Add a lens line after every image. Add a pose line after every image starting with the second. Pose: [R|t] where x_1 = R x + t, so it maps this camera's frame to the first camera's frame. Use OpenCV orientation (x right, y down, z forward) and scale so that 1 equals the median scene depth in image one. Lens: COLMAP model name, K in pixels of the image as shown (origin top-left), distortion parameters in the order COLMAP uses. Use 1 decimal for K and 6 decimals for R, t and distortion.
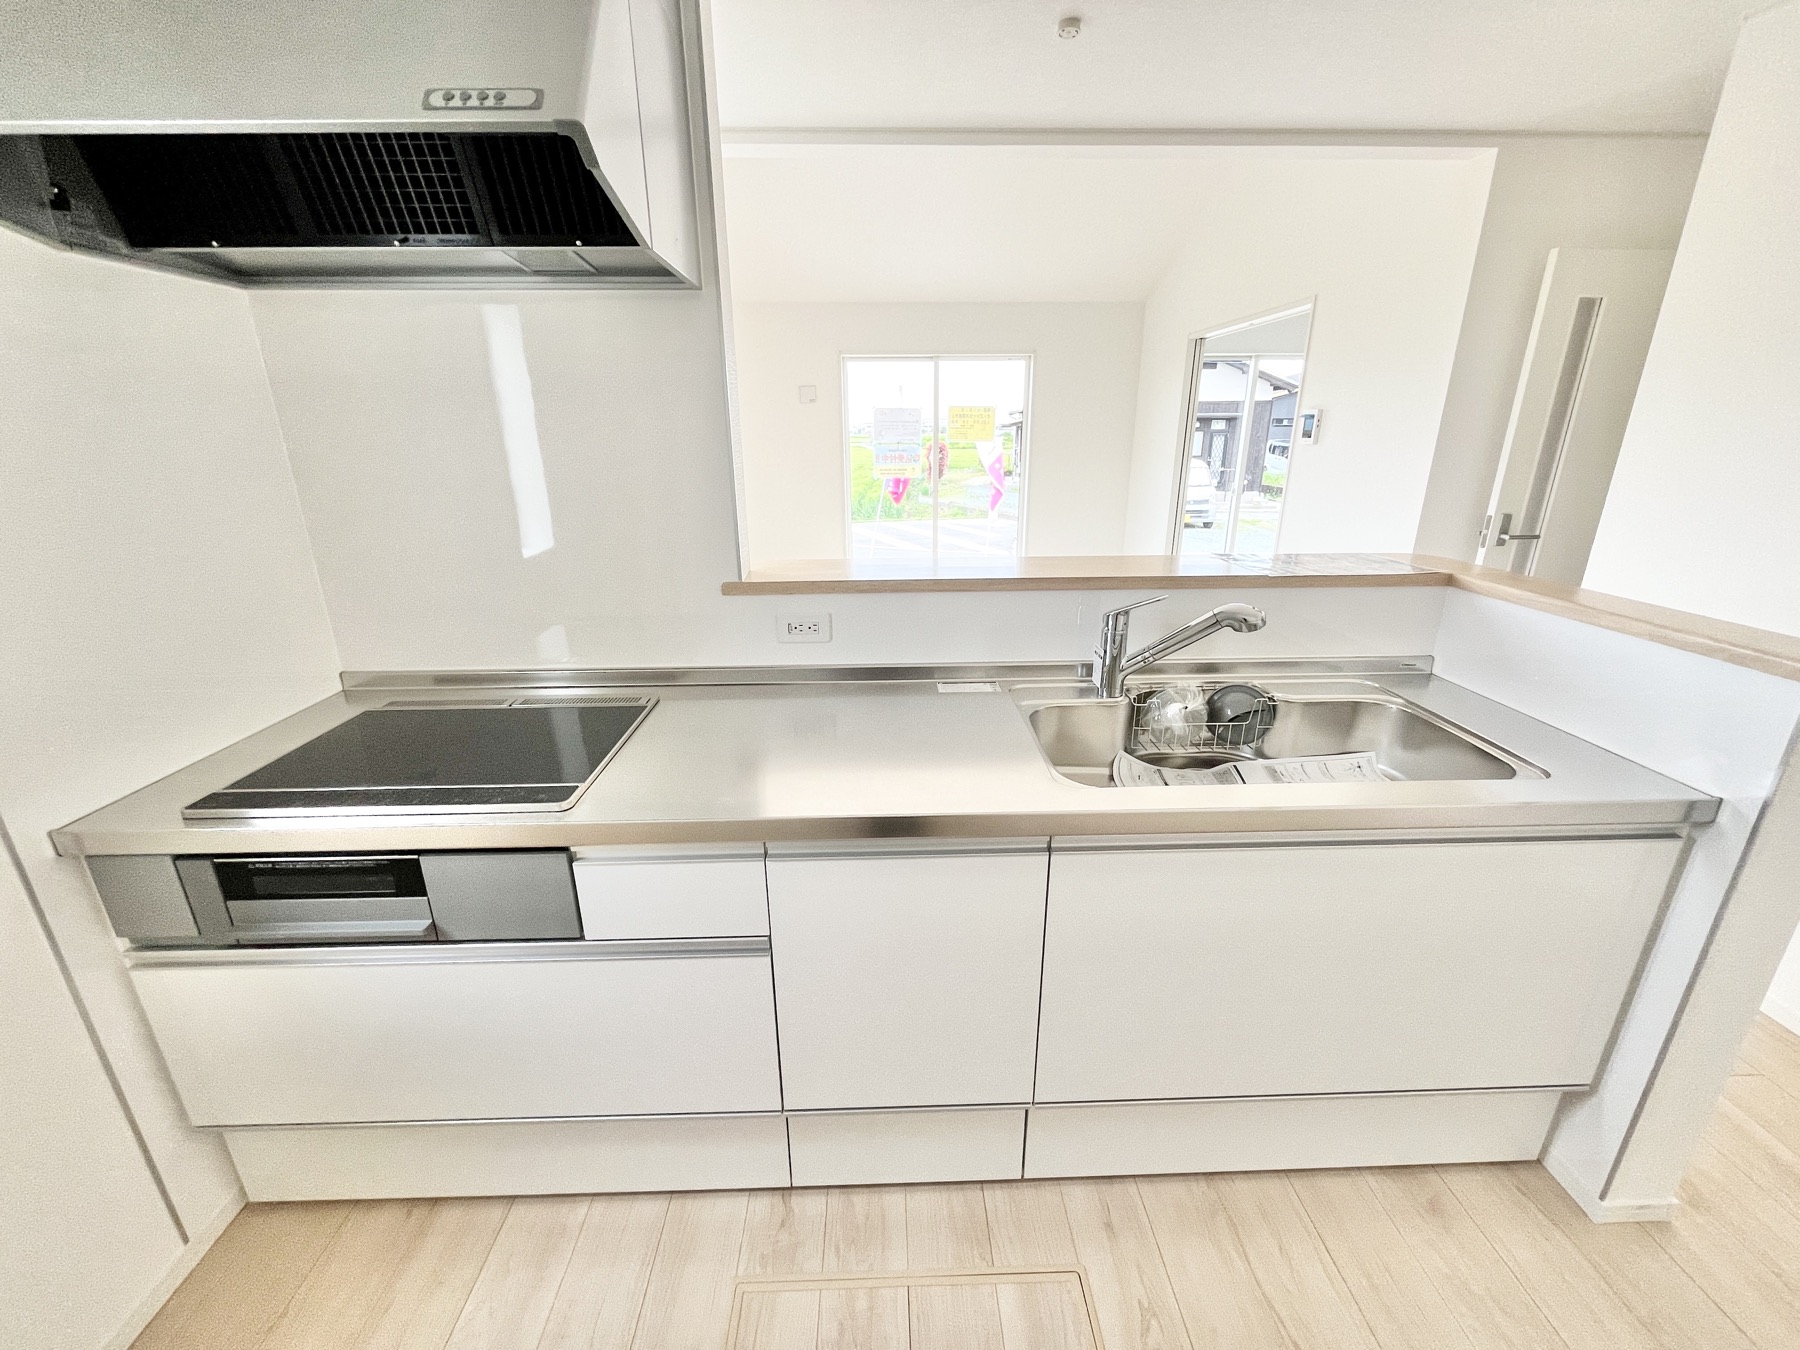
lens RADIAL K [[726.1, 0, 899.7], [0, 726.1, 681.5], [0, 0, 1]] dist [-0.007728, 0.001486]
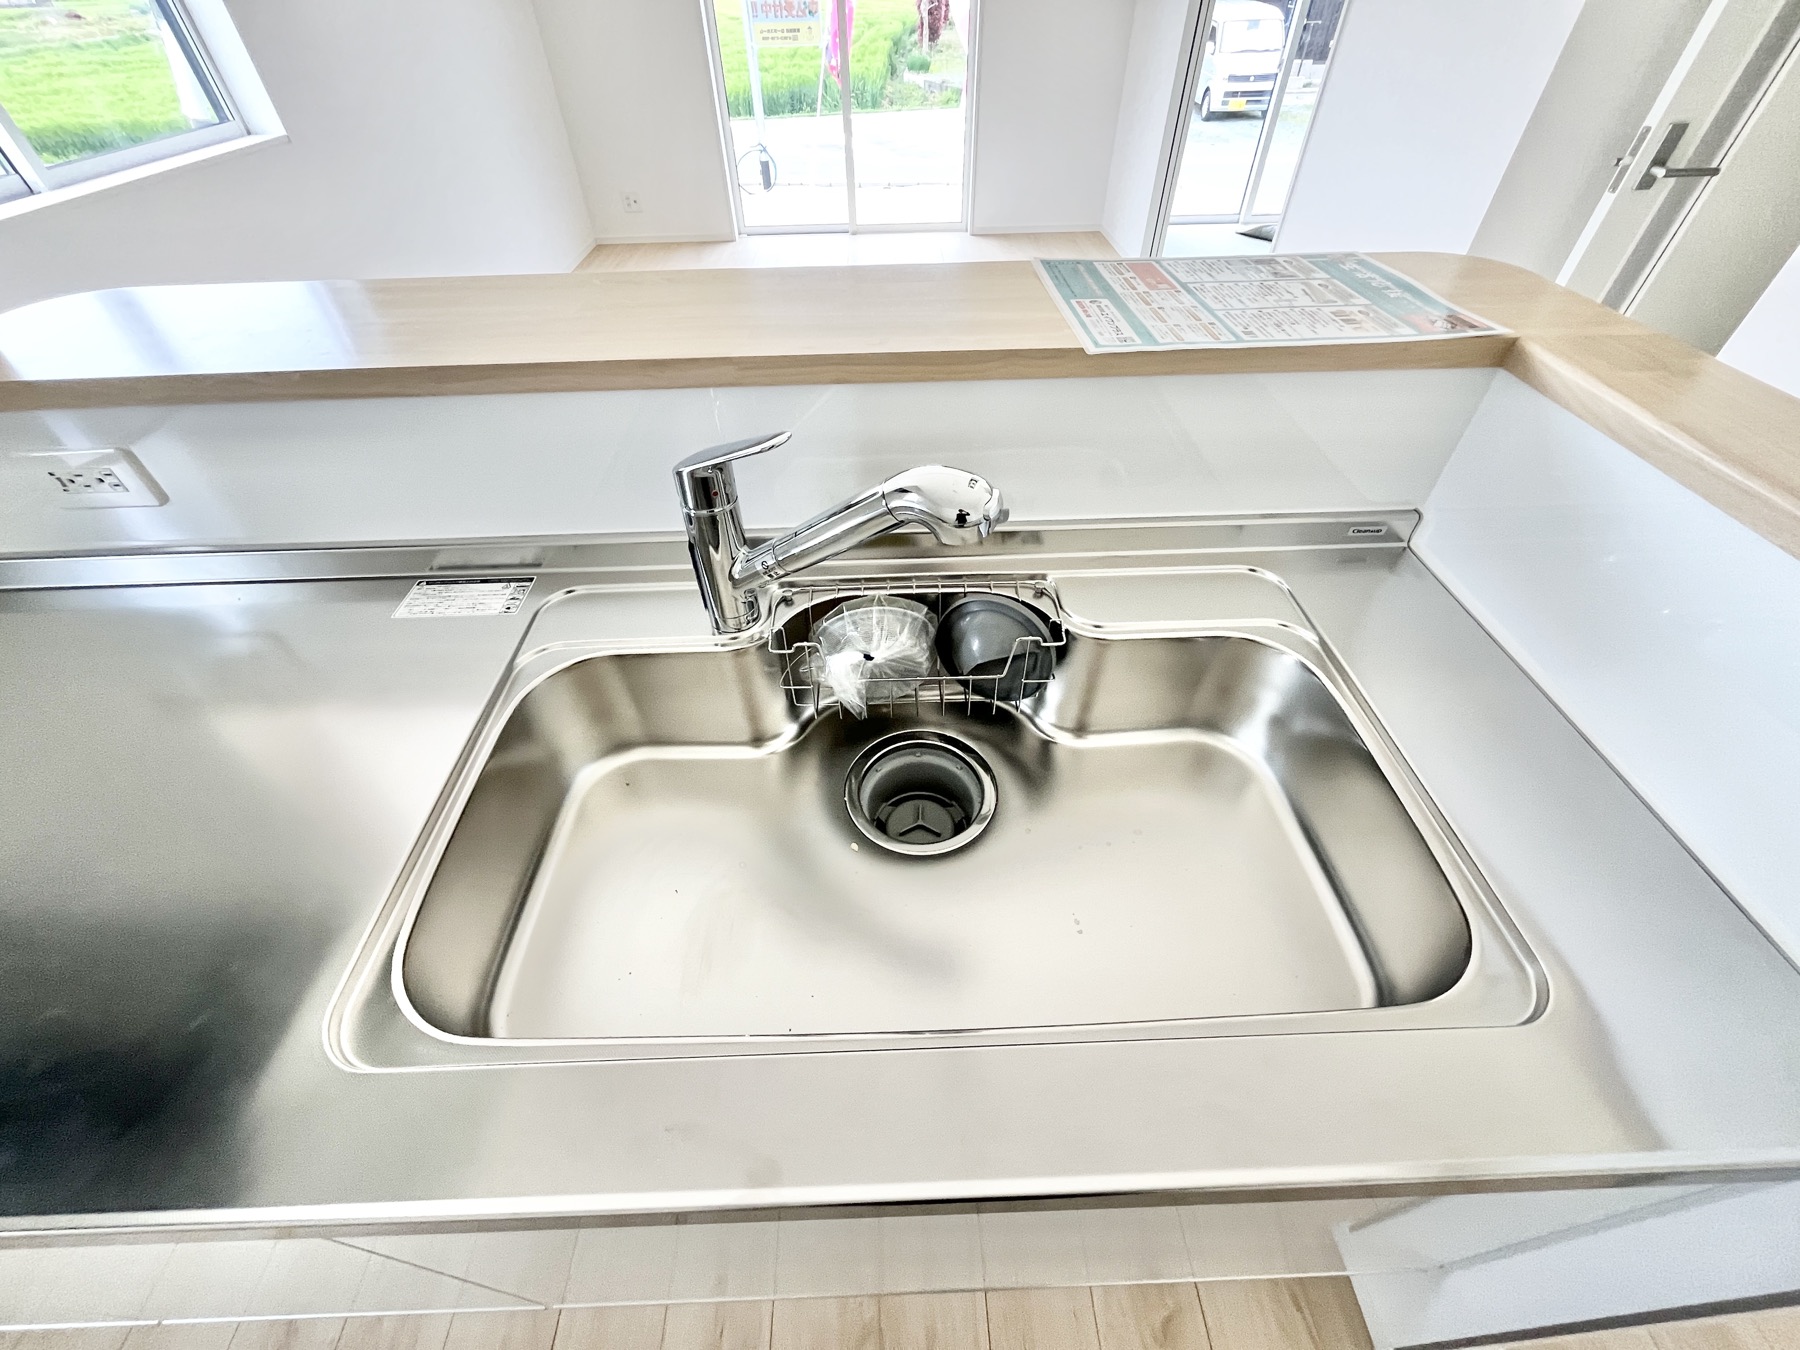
lens RADIAL K [[726.1, 0, 896.9], [0, 726.1, 677.0], [0, 0, 1]] dist [-0.007728, 0.001486]
pose [[0.999965, -0.005632, -0.006168, 0.224748], [0.007749, 0.901161, 0.433415, -0.089468], [0.003117, -0.433448, 0.901173, 0.297846]]
